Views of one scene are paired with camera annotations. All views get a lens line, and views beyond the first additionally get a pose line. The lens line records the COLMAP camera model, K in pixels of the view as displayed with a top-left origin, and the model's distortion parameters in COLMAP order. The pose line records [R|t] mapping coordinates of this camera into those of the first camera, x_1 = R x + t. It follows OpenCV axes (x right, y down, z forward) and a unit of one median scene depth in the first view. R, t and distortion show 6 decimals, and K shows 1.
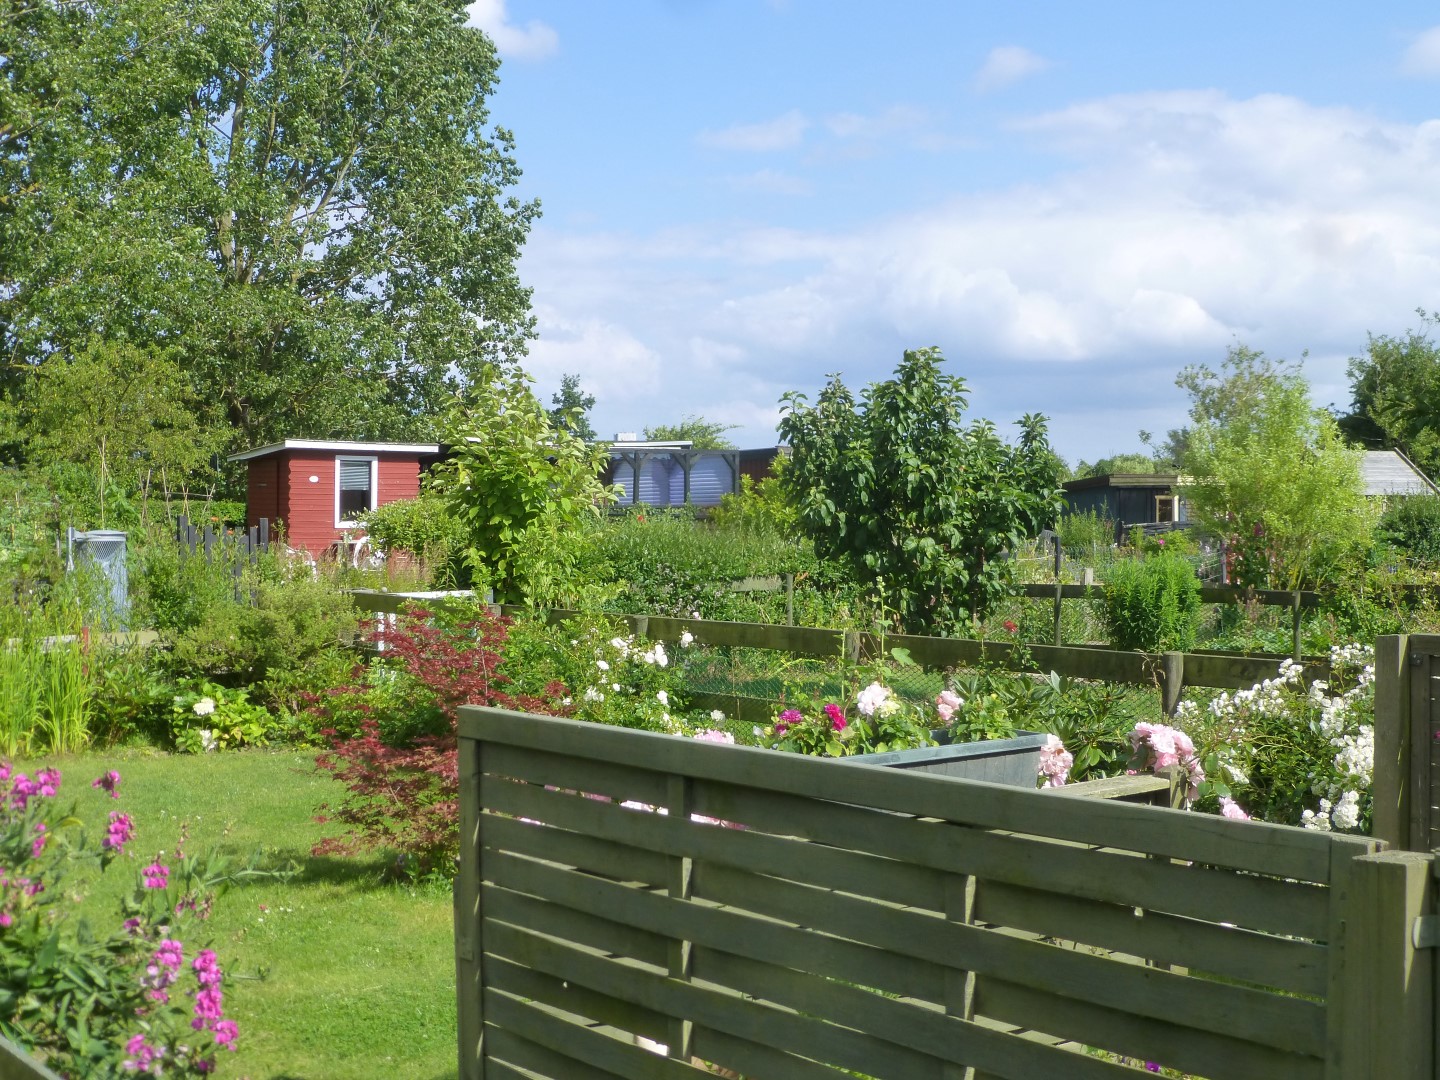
lens RADIAL K [[2061.9, 0, 720.0], [0, 2061.9, 540.0], [0, 0, 1]] dist [-0.045798, -0.043009]
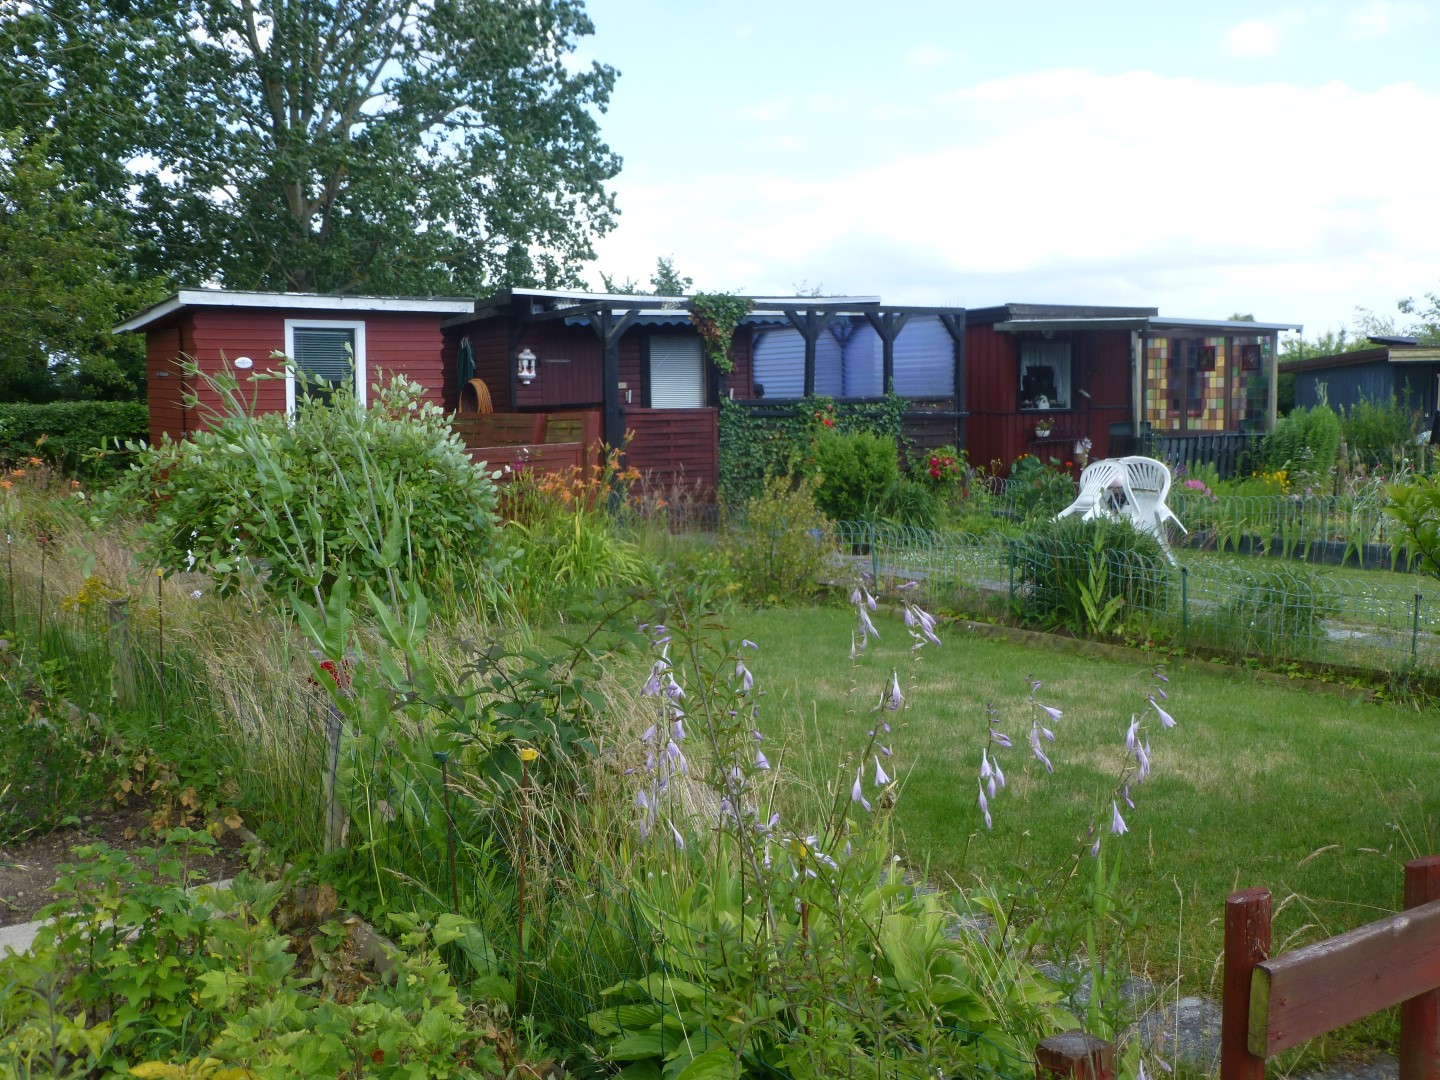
lens RADIAL K [[1465.1, 0, 720.0], [0, 1465.1, 540.0], [0, 0, 1]] dist [-0.006112, -0.001251]
pose [[0.999548, -0.013863, -0.026682, -0.064372], [0.016303, 0.995484, 0.093520, -0.019214], [0.025265, -0.093913, 0.995260, 0.656005]]
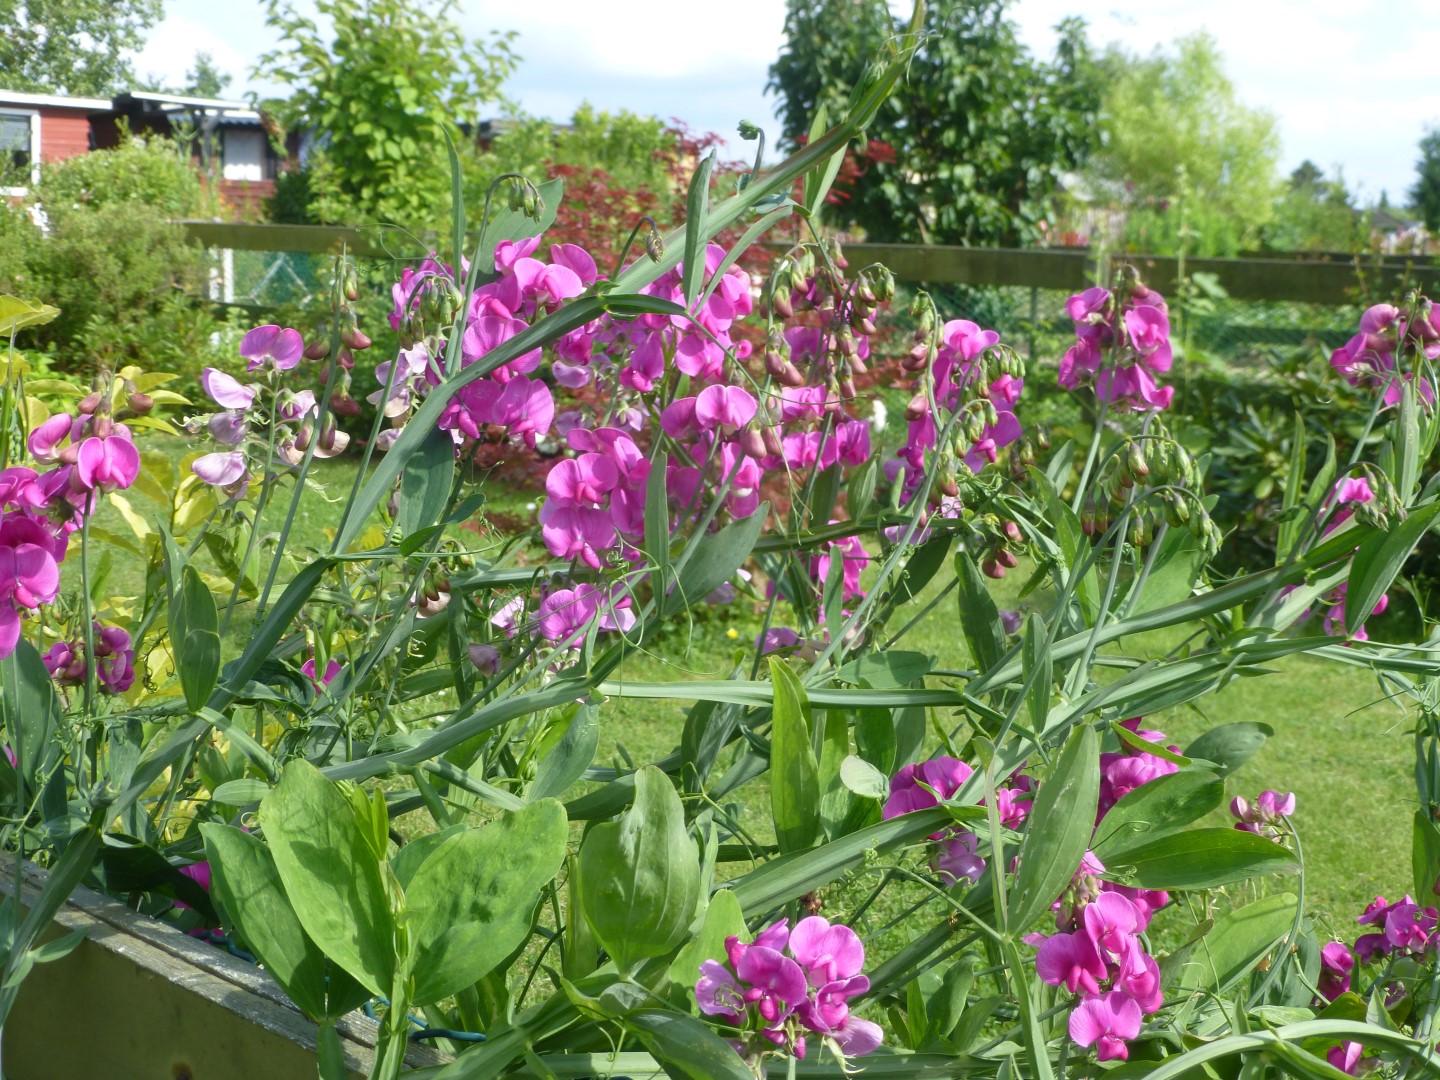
lens RADIAL K [[2061.9, 0, 720.0], [0, 2061.9, 540.0], [0, 0, 1]] dist [-0.045798, -0.043009]
pose [[0.980842, -0.004186, 0.194760, -0.059564], [-0.022536, 0.990618, 0.134786, 0.015517], [-0.193497, -0.136593, 0.971546, 0.111882]]
